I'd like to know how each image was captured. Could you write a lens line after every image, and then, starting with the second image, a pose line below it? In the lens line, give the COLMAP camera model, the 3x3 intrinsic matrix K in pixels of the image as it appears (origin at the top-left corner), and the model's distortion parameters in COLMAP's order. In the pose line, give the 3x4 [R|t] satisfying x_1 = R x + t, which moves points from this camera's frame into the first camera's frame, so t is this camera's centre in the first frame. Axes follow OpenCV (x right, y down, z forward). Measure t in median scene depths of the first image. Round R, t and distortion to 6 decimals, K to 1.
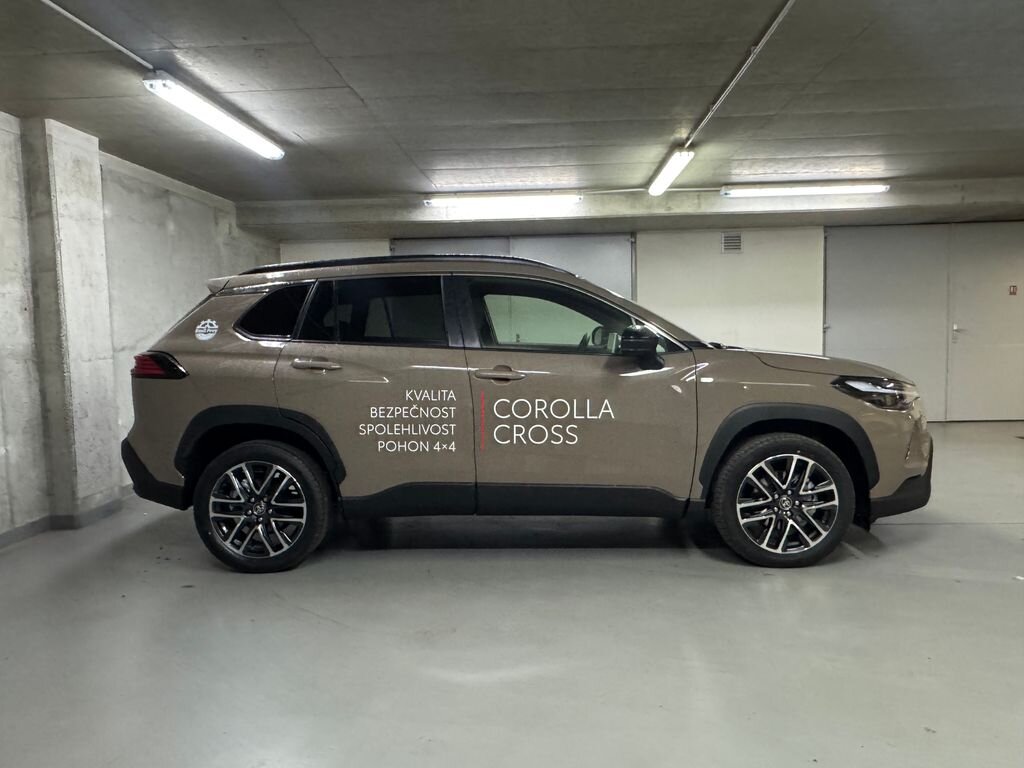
lens RADIAL K [[721.8, 0, 514.5], [0, 721.8, 382.5], [0, 0, 1]] dist [-0.031328, 0.031451]
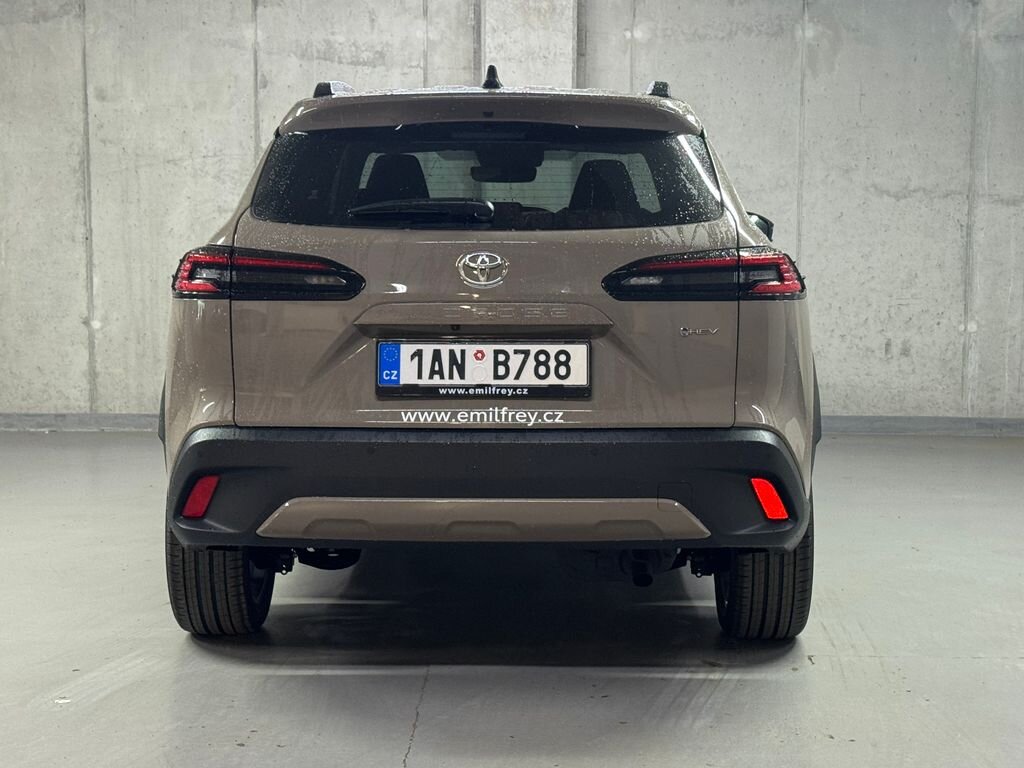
lens RADIAL K [[1853.5, 0, 517.0], [0, 1853.5, 382.8], [0, 0, 1]] dist [0.150417, 0.000000]
pose [[0.044407, 0.120387, -0.991733, 1.470491], [-0.084971, 0.989570, 0.116320, -0.107549], [0.995393, 0.079103, 0.054173, 0.879144]]
